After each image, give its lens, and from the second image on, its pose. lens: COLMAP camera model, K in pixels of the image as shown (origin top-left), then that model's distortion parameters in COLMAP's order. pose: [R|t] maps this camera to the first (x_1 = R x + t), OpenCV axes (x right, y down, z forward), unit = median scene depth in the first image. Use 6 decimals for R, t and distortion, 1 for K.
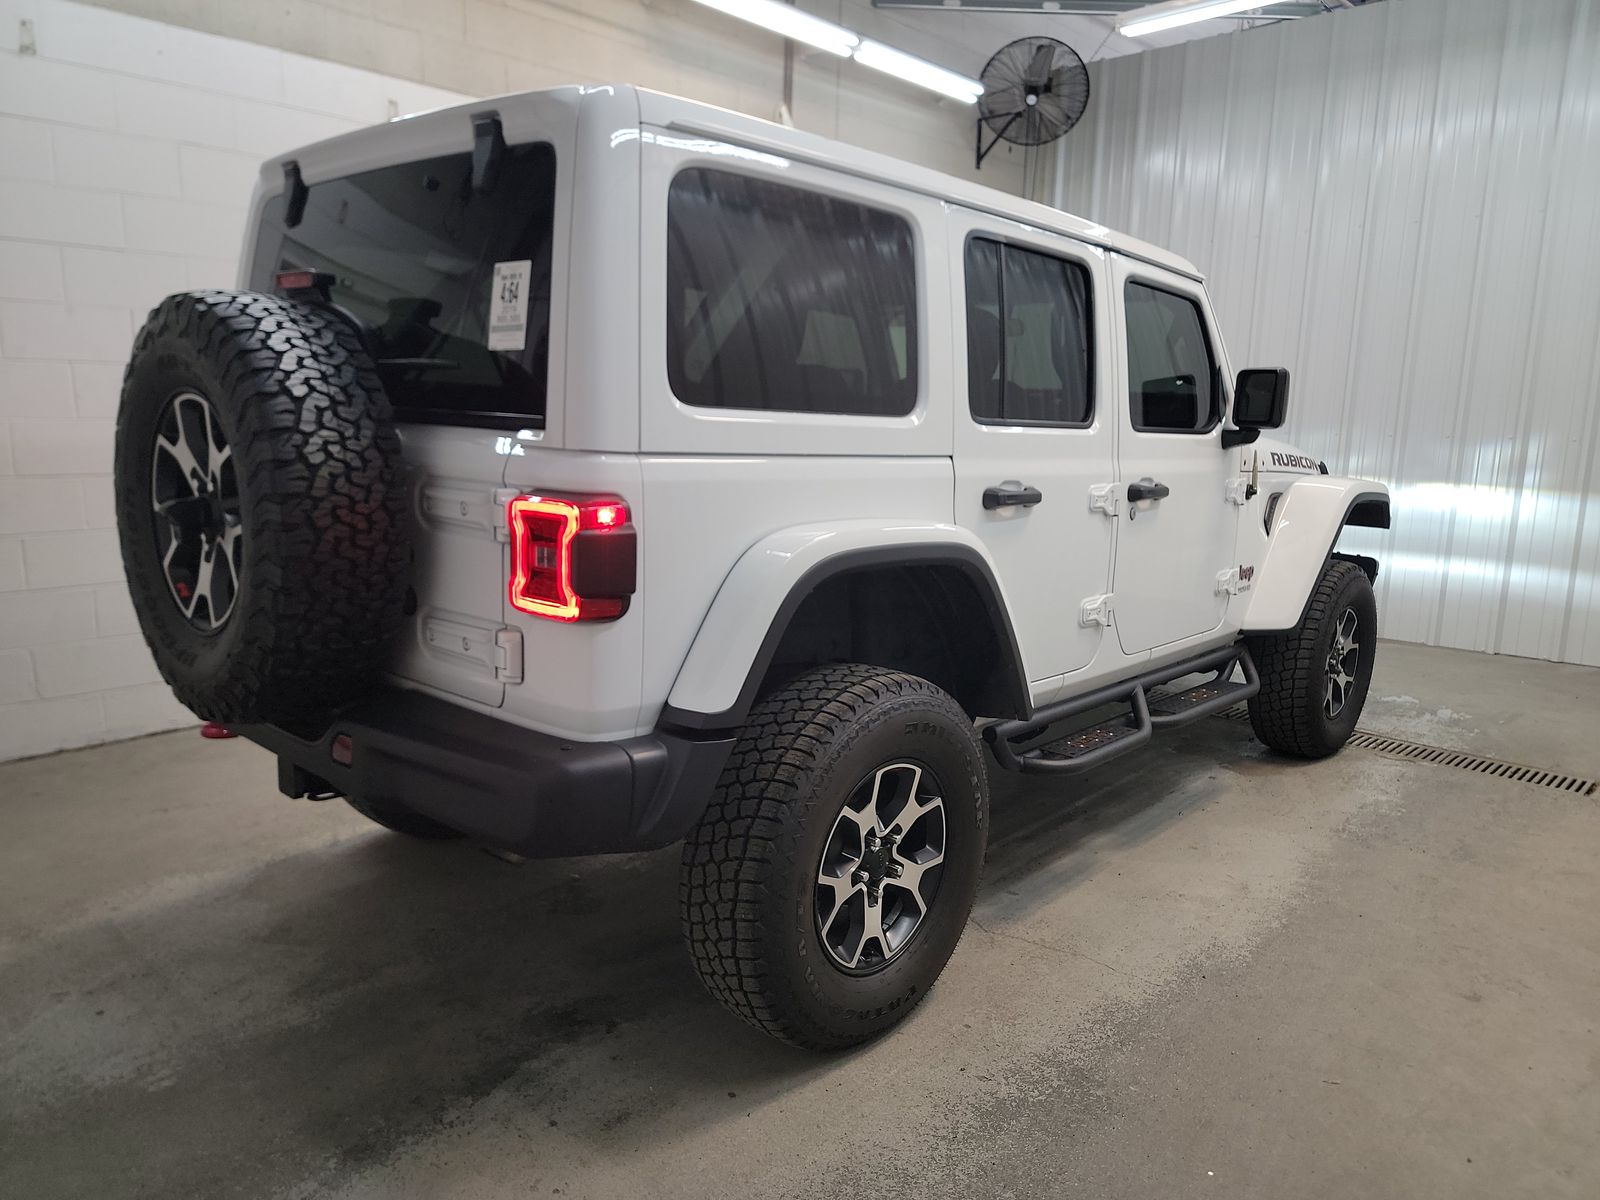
lens RADIAL K [[1110.0, 0, 805.5], [0, 1110.0, 608.9], [0, 0, 1]] dist [0.080368, -0.061527]
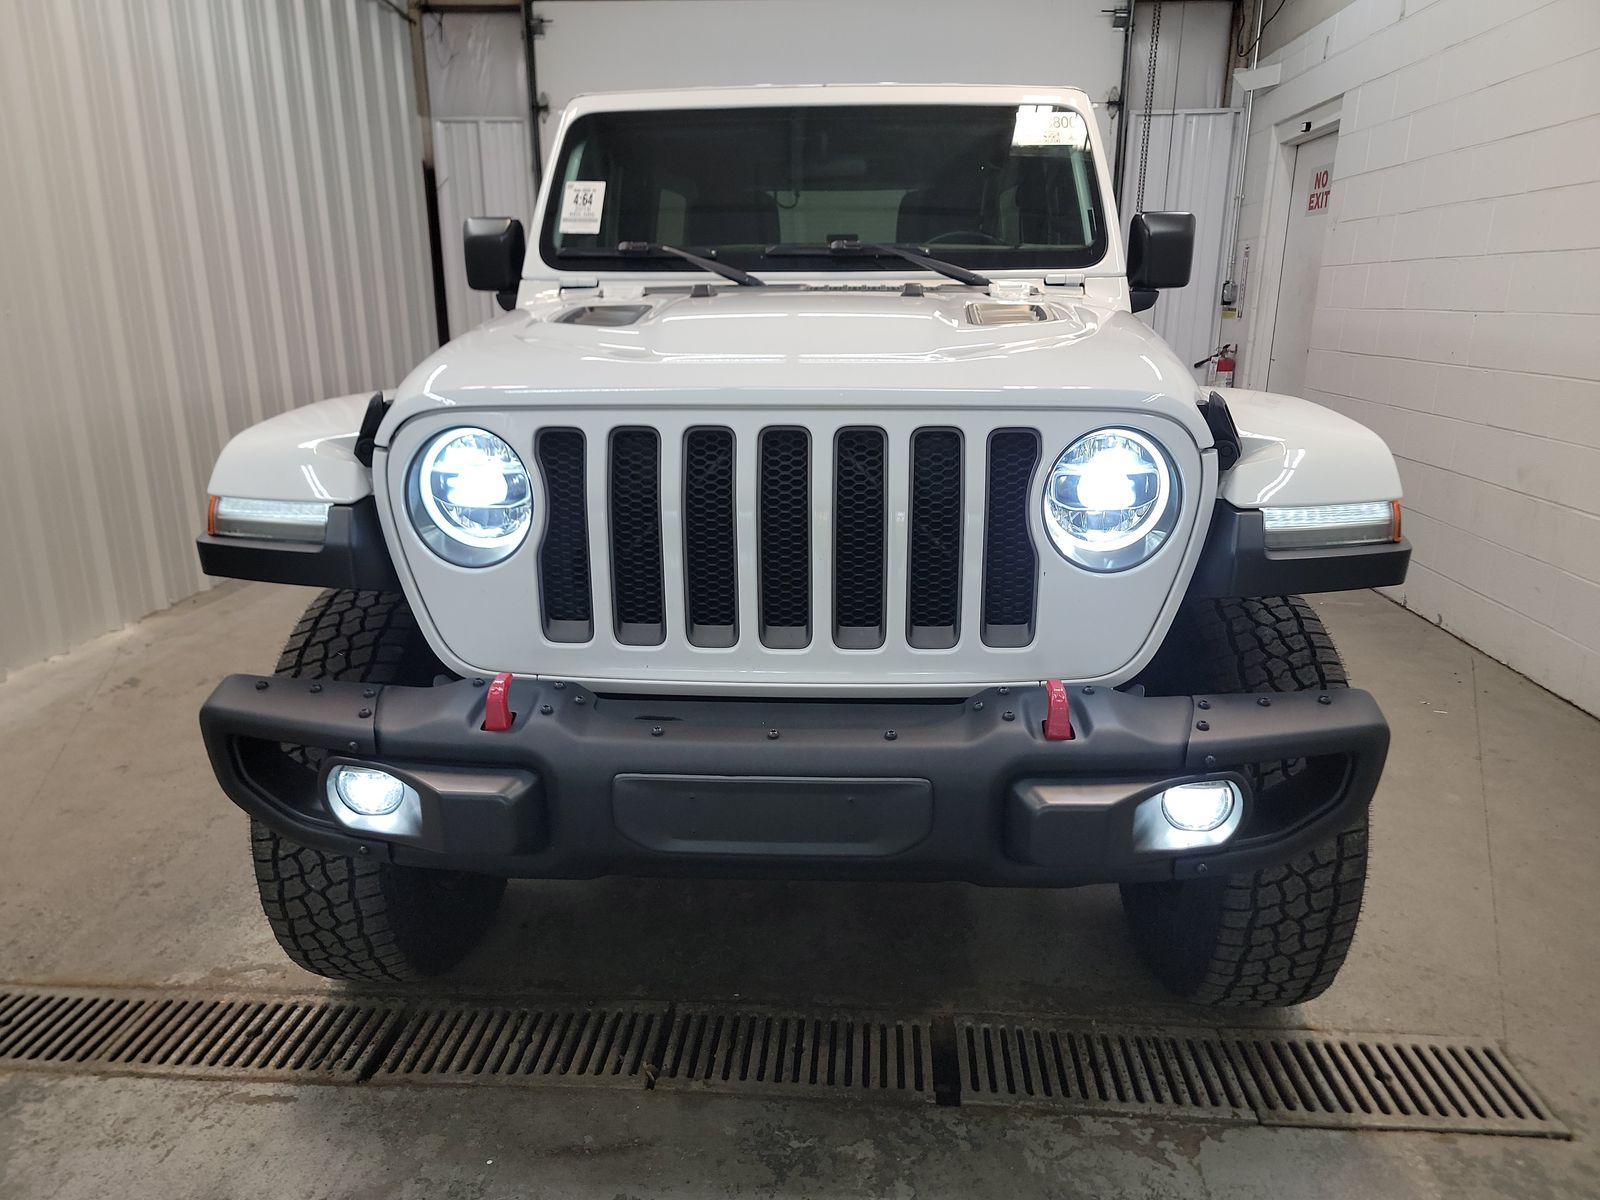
lens RADIAL K [[1110.0, 0, 805.5], [0, 1110.0, 608.9], [0, 0, 1]] dist [0.080368, -0.061527]
pose [[-0.769925, 0.139199, -0.622768, 0.845188], [-0.140172, 0.915193, 0.377855, -0.315895], [0.622549, 0.378214, -0.685118, 1.942857]]
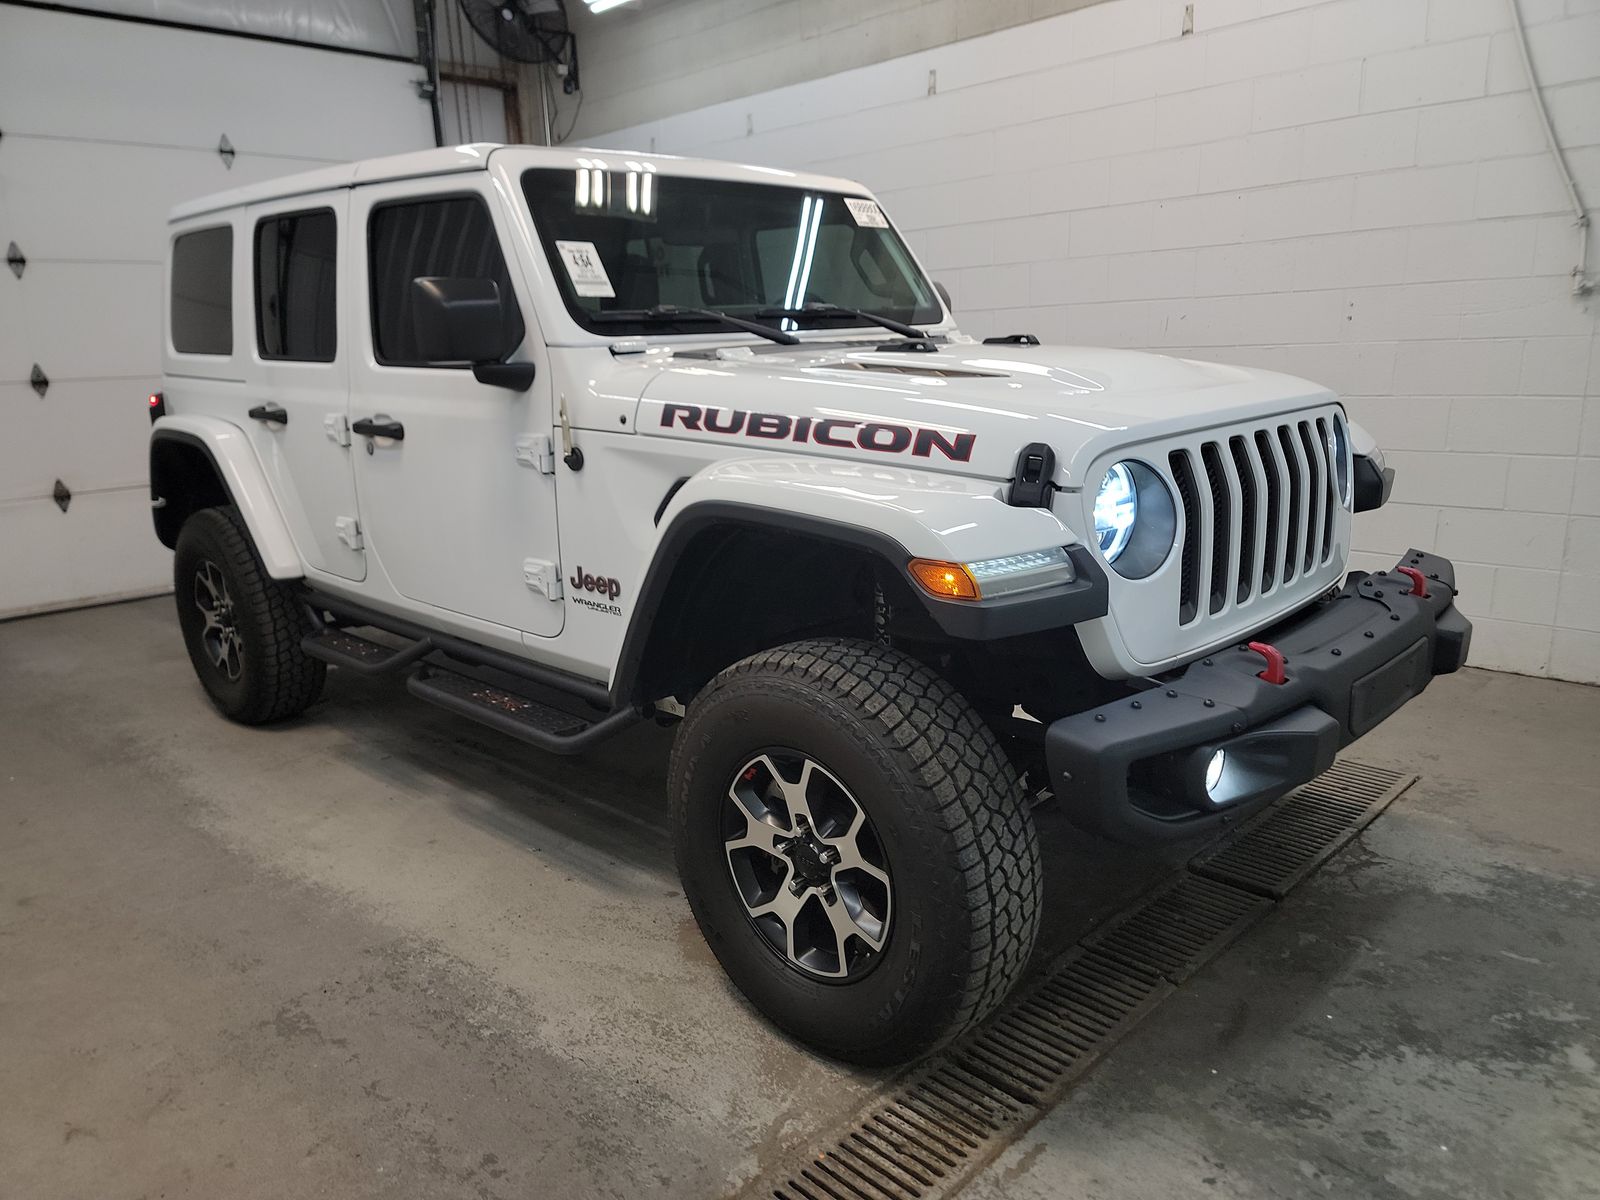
lens RADIAL K [[1110.0, 0, 805.5], [0, 1110.0, 608.9], [0, 0, 1]] dist [0.080368, -0.061527]
pose [[-0.028596, 0.216781, -0.975801, 1.227211], [-0.151038, 0.964055, 0.218598, -0.214049], [0.988114, 0.153634, 0.005174, 1.327586]]
